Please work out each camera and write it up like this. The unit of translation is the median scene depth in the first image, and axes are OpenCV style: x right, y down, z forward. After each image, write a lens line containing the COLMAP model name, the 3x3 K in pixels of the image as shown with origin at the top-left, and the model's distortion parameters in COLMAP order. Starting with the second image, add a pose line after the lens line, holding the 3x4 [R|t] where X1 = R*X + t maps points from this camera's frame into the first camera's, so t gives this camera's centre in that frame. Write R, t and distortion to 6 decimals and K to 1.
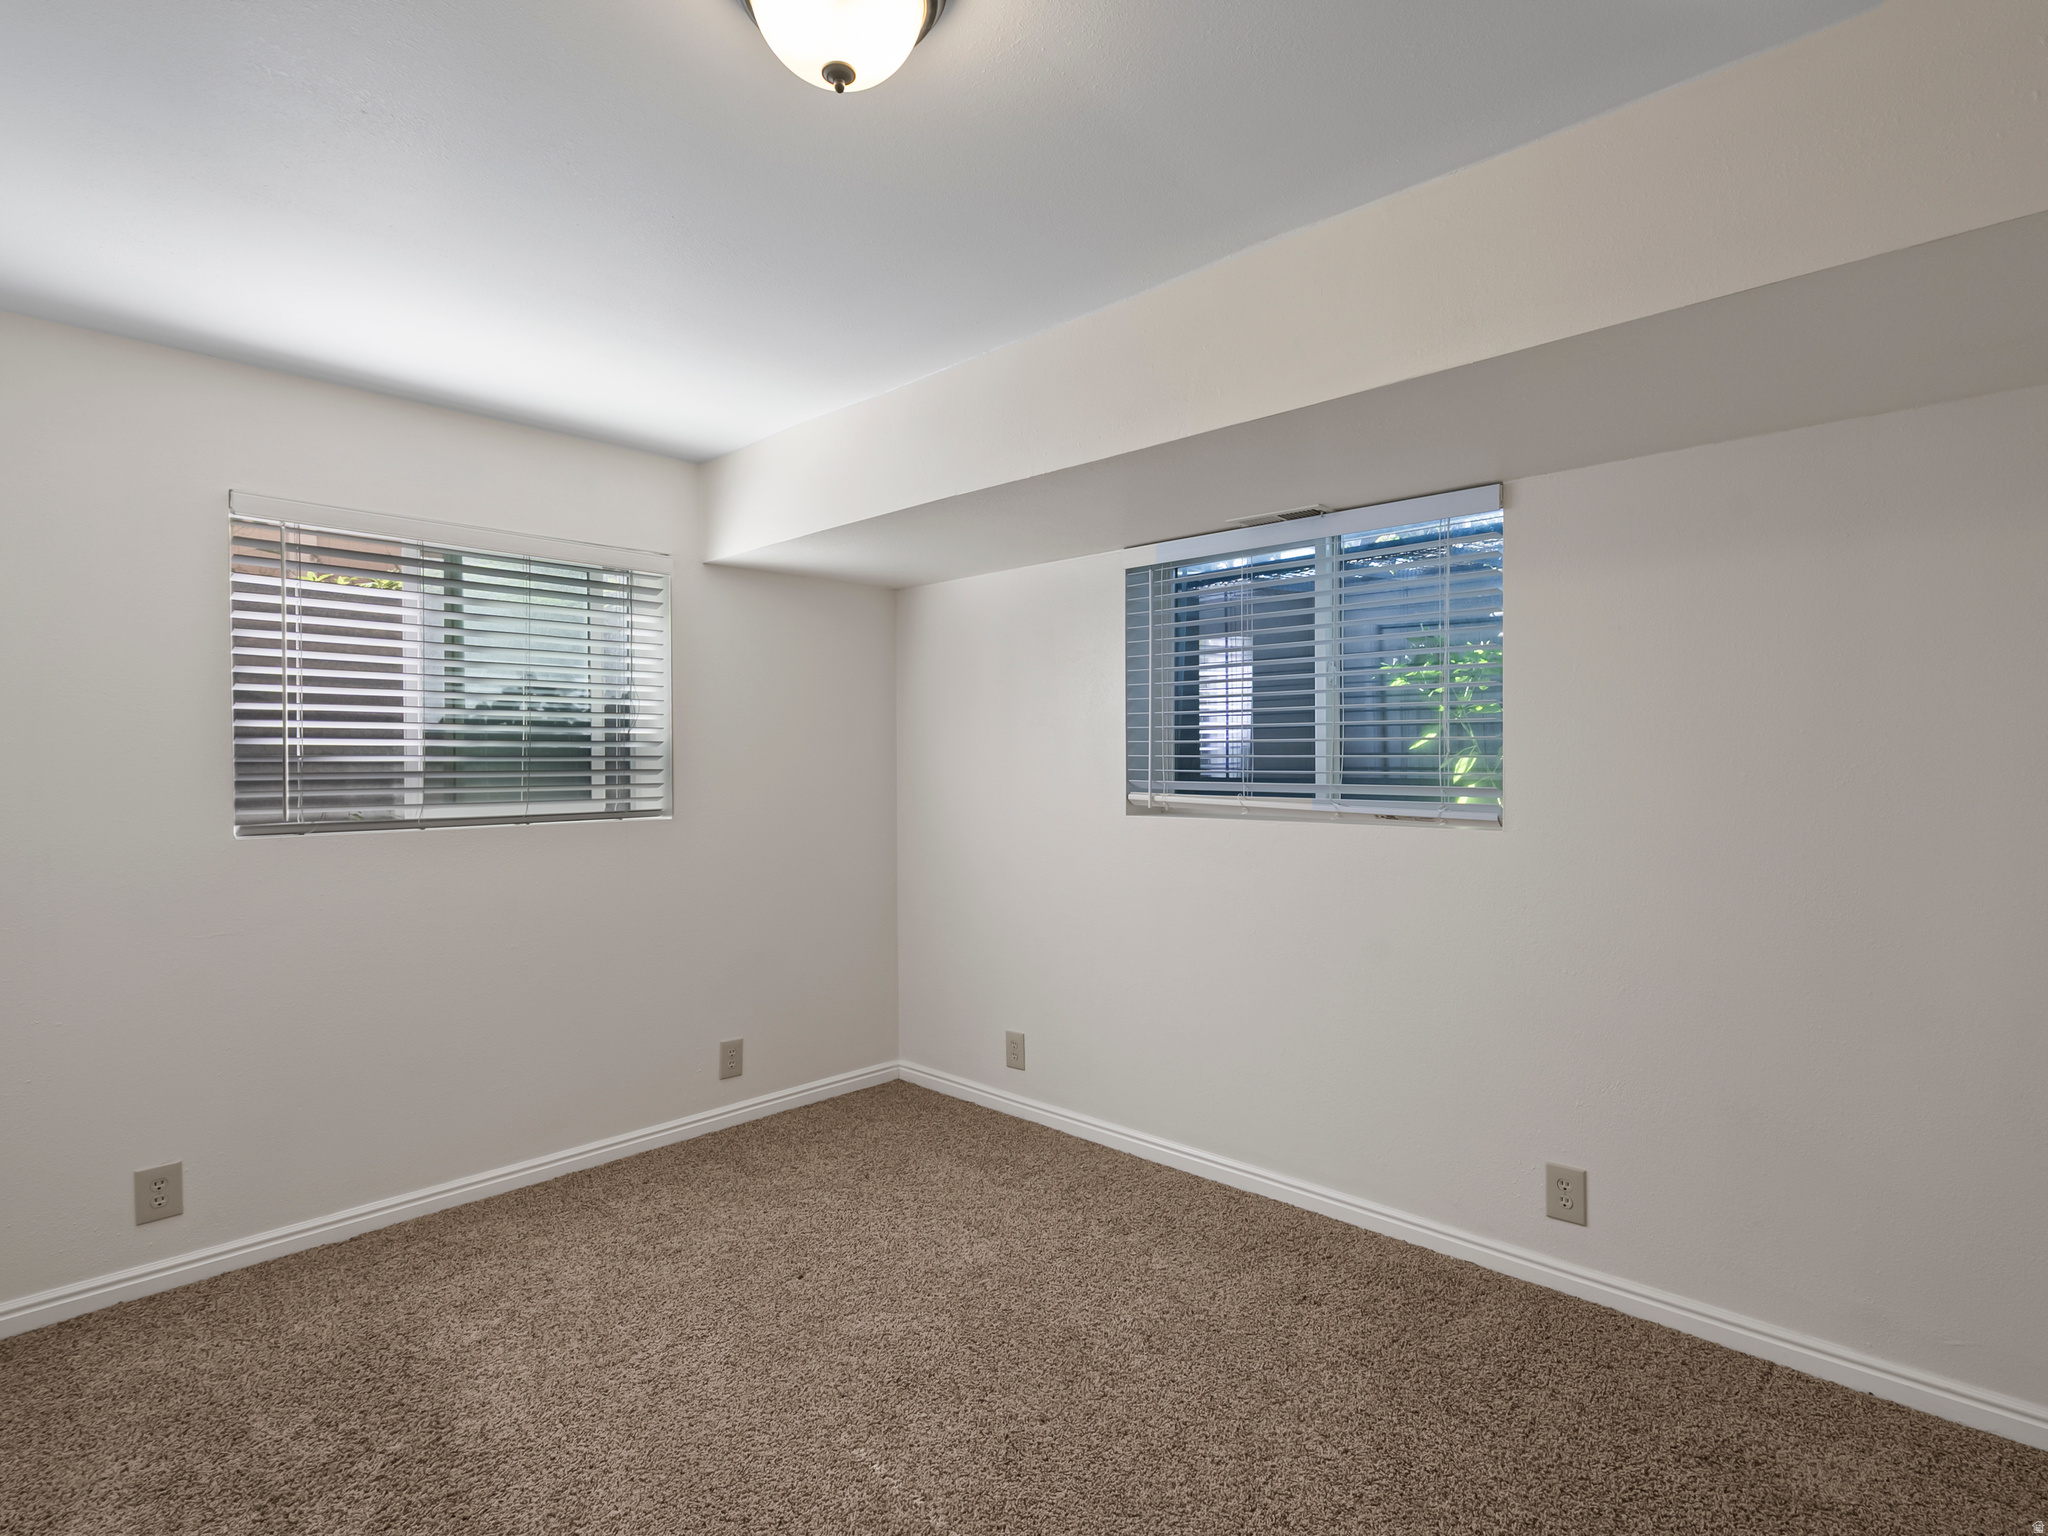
lens RADIAL K [[1052.3, 0, 1025.8], [0, 1052.3, 748.8], [0, 0, 1]] dist [-0.002389, 0.001133]
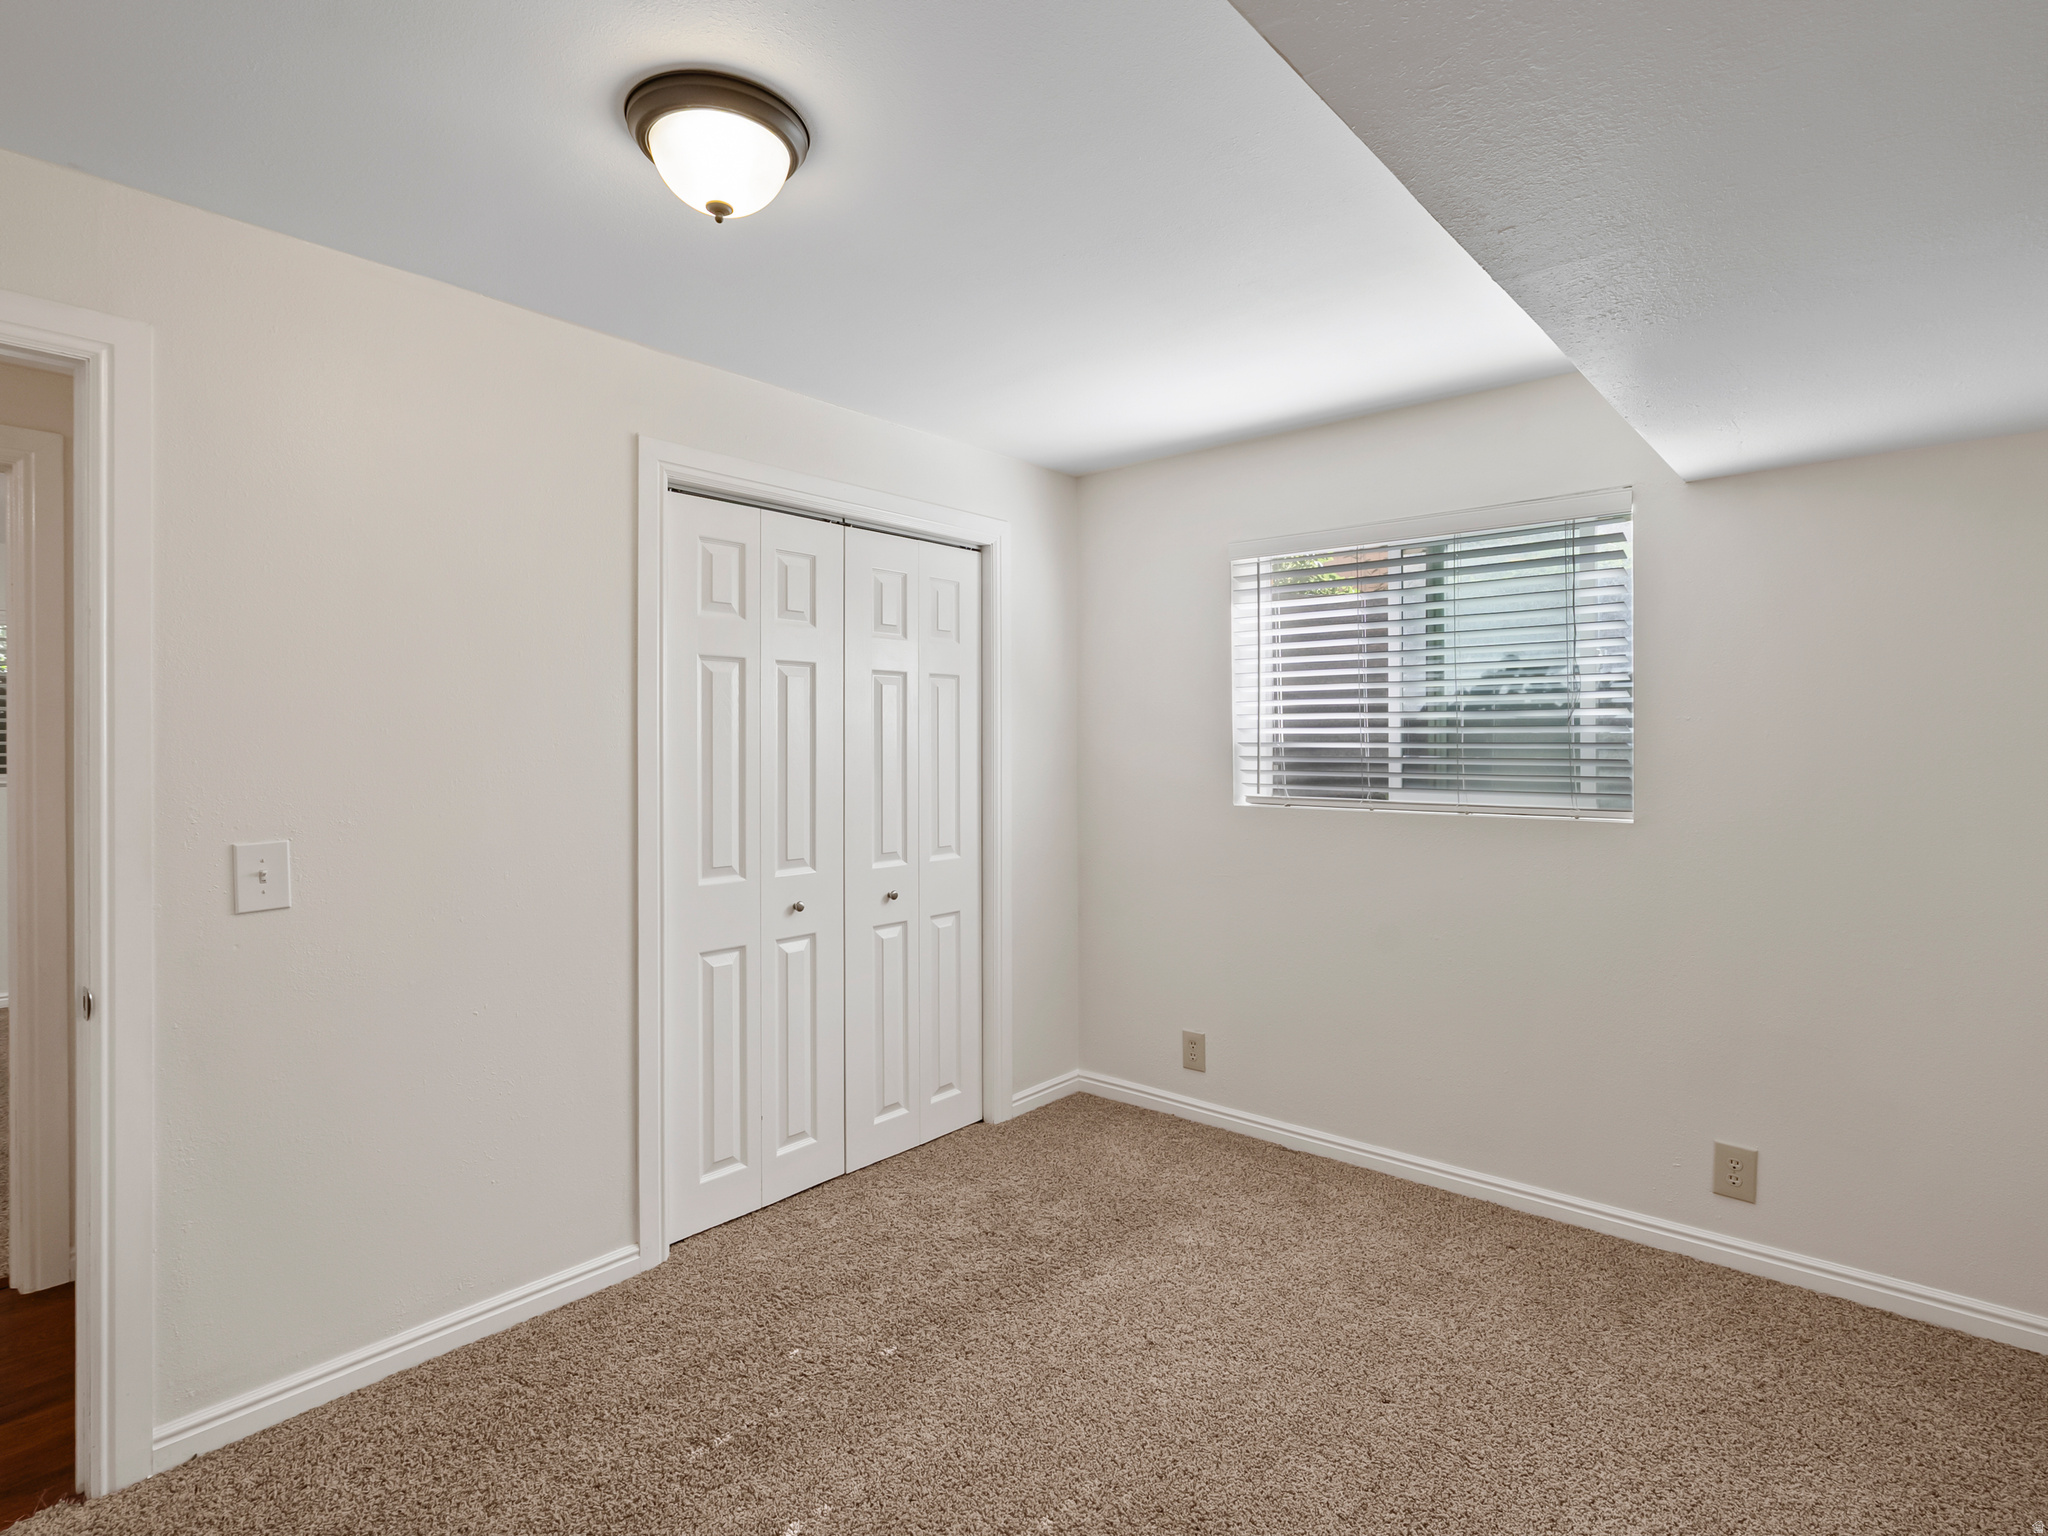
lens RADIAL K [[1052.3, 0, 1025.8], [0, 1052.3, 748.8], [0, 0, 1]] dist [-0.002389, 0.001133]
pose [[0.030780, 0.002996, -0.999522, 0.455063], [0.006786, 0.999972, 0.003206, 0.006267], [0.999503, -0.006881, 0.030759, 0.566337]]
